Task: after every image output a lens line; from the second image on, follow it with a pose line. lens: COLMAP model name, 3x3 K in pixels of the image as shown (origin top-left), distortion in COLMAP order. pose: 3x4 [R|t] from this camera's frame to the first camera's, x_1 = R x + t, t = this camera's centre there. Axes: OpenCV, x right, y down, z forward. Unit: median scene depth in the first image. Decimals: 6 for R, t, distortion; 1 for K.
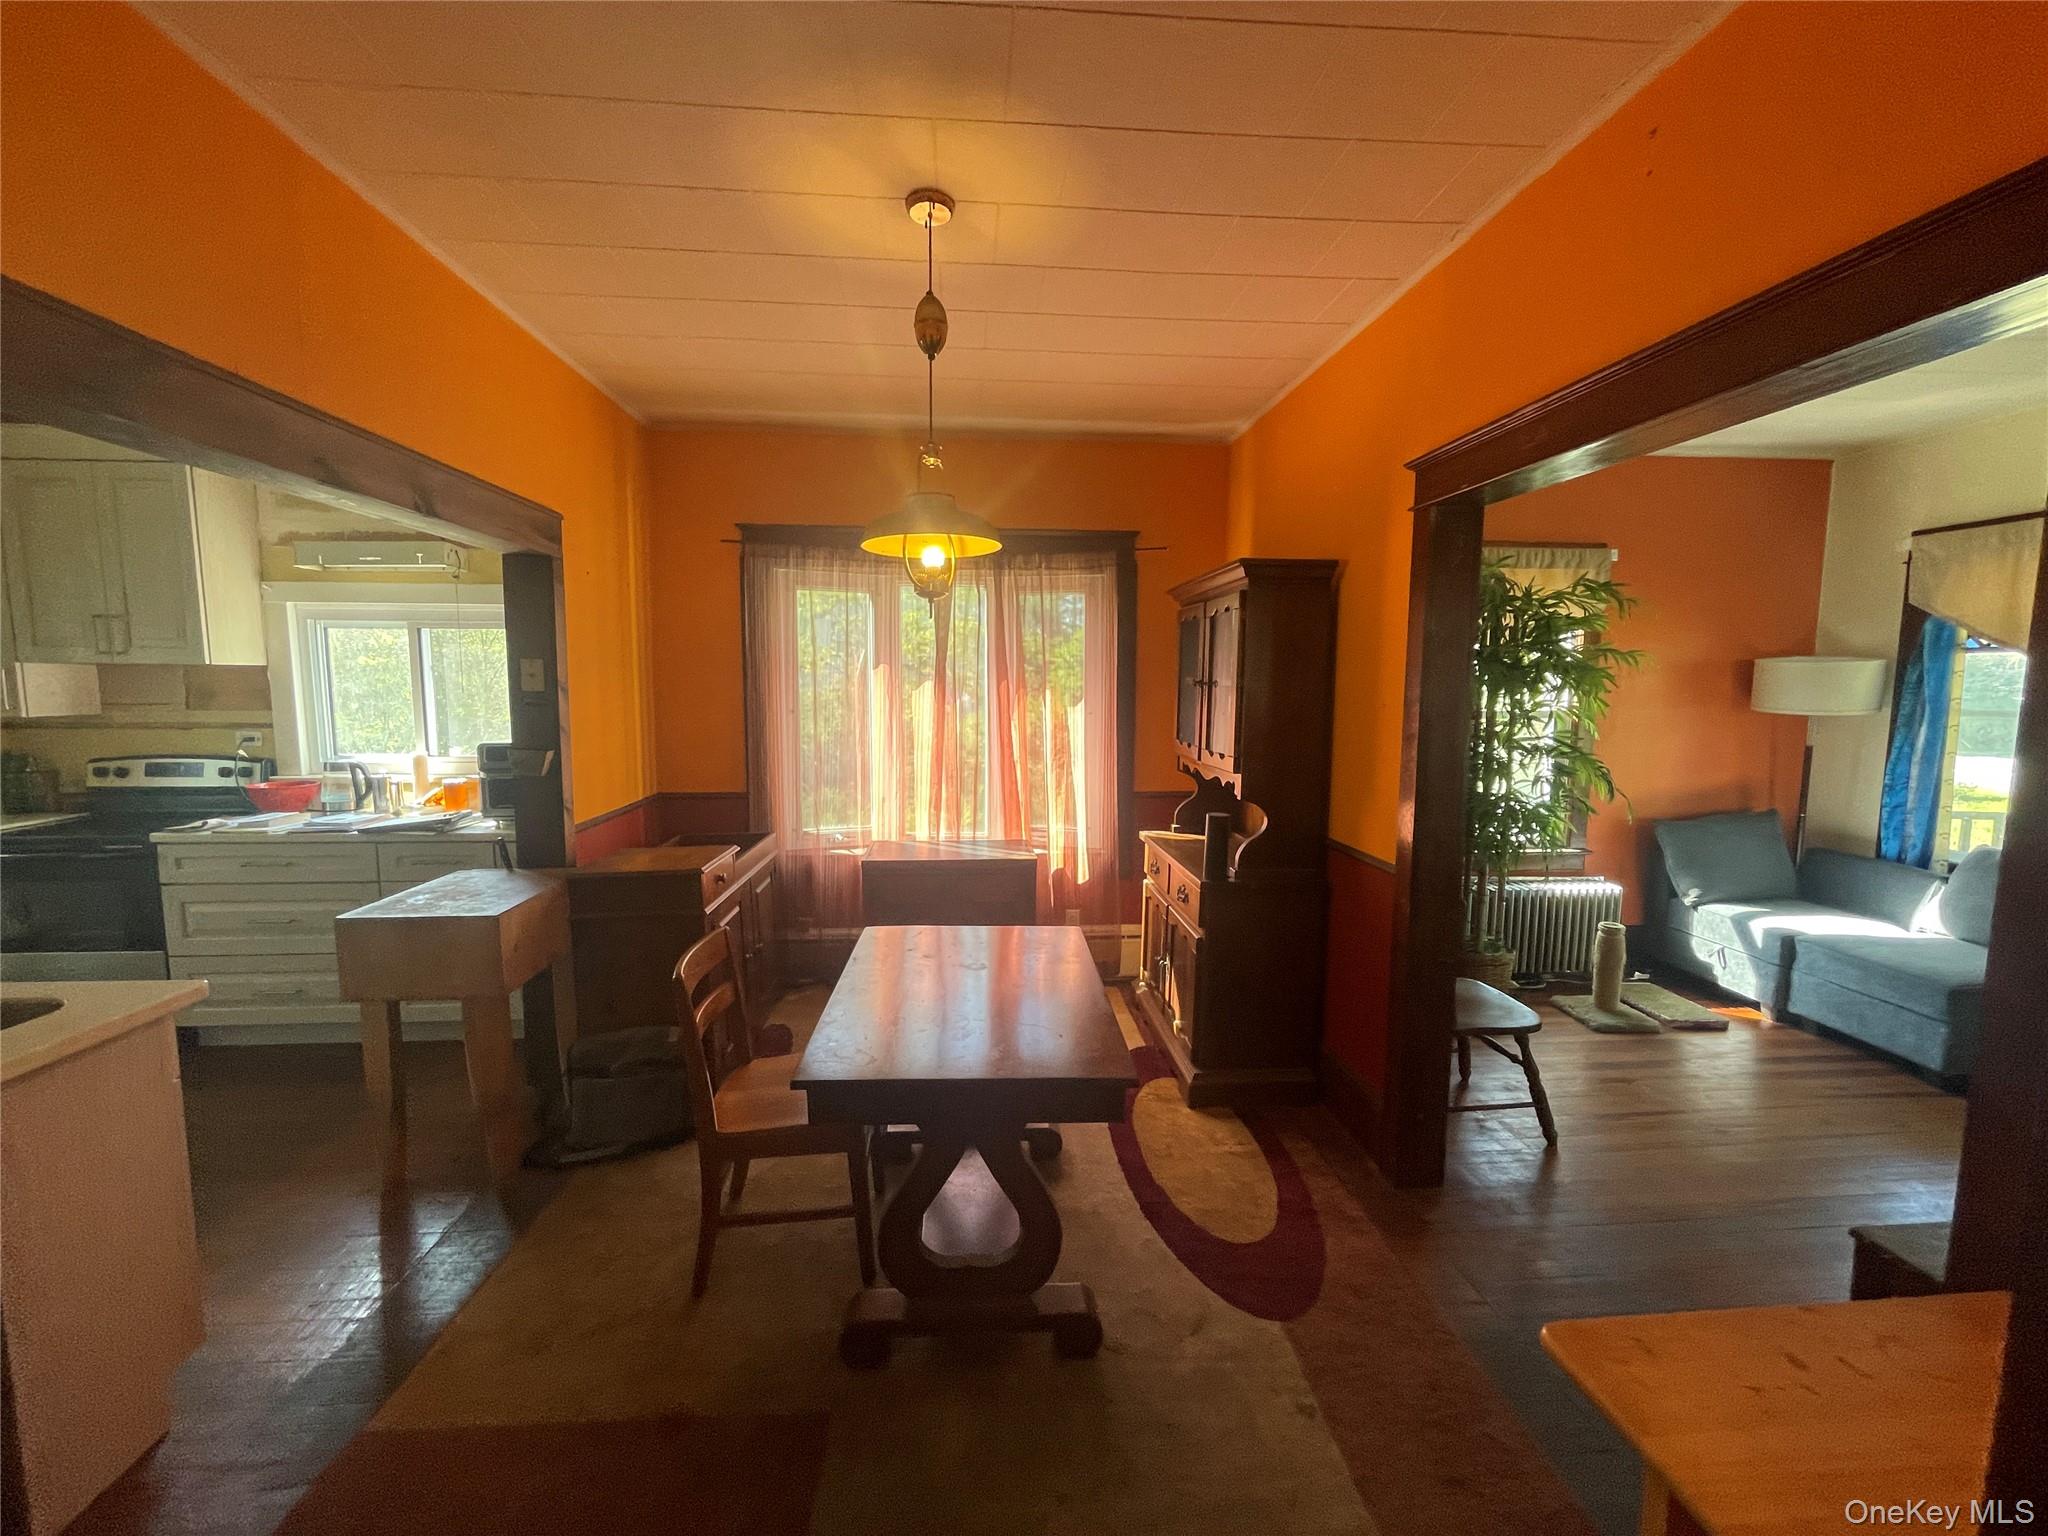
lens RADIAL K [[829.0, 0, 1024.0], [0, 829.0, 768.0], [0, 0, 1]] dist [-0.000291, -0.000073]
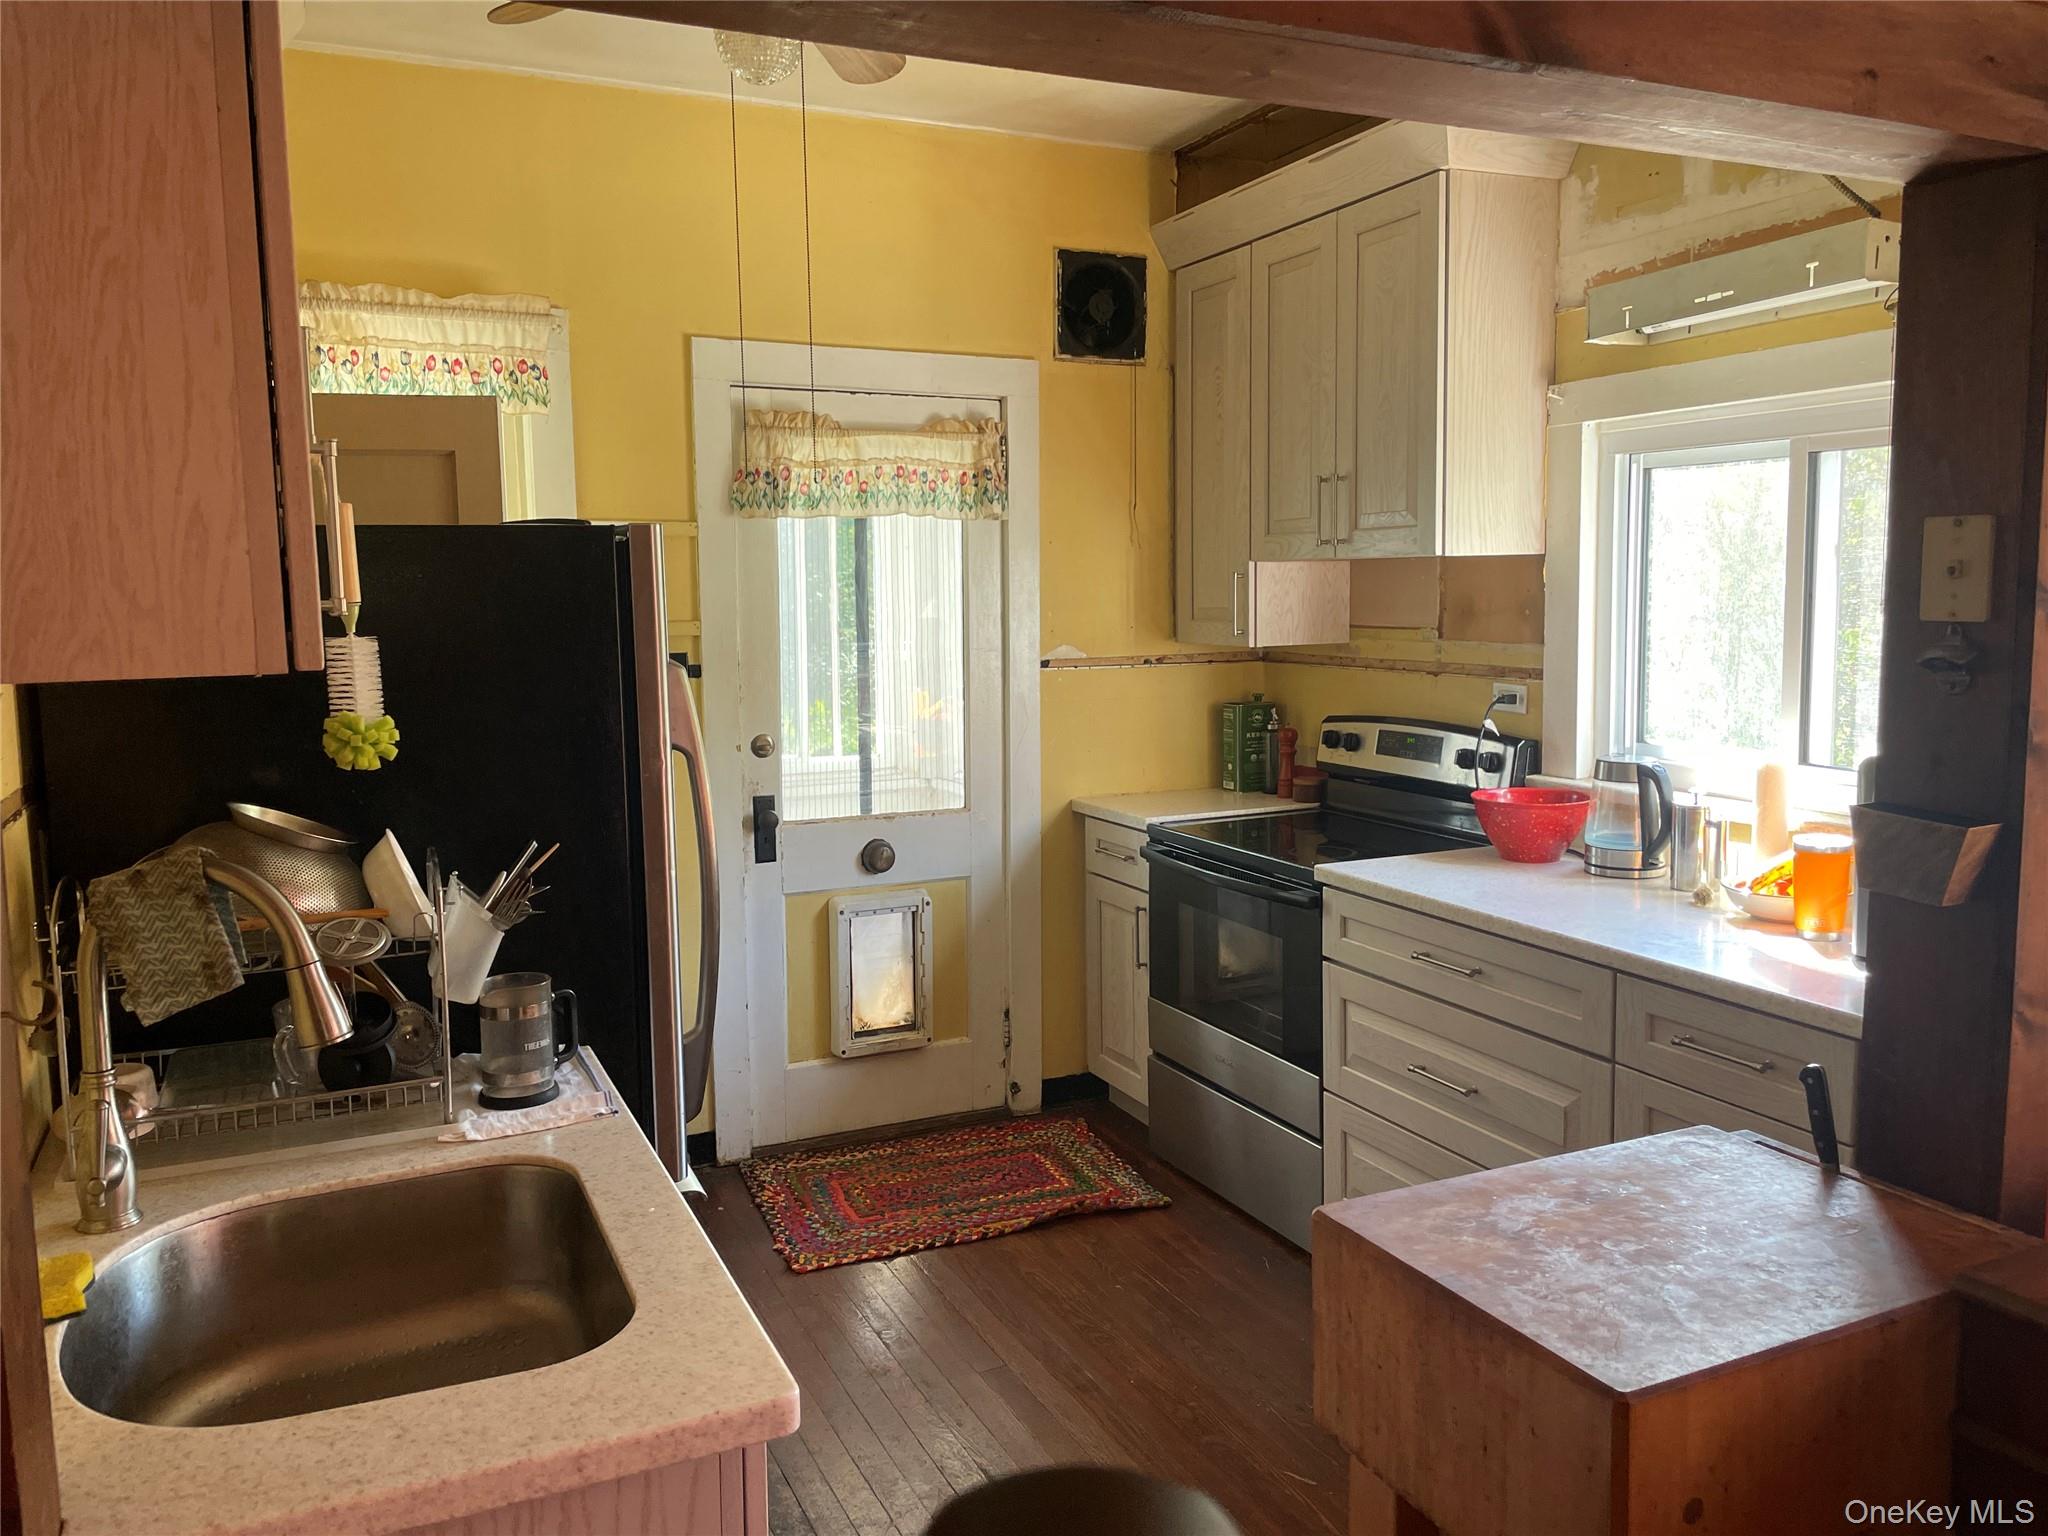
lens RADIAL K [[1556.4, 0, 1017.9], [0, 1556.4, 740.4], [0, 0, 1]] dist [0.094226, -0.131915]
pose [[0.357383, 0.084764, -0.930104, -0.134528], [-0.077458, 0.995132, 0.060928, -0.045611], [0.930740, 0.050270, 0.362209, 0.370126]]
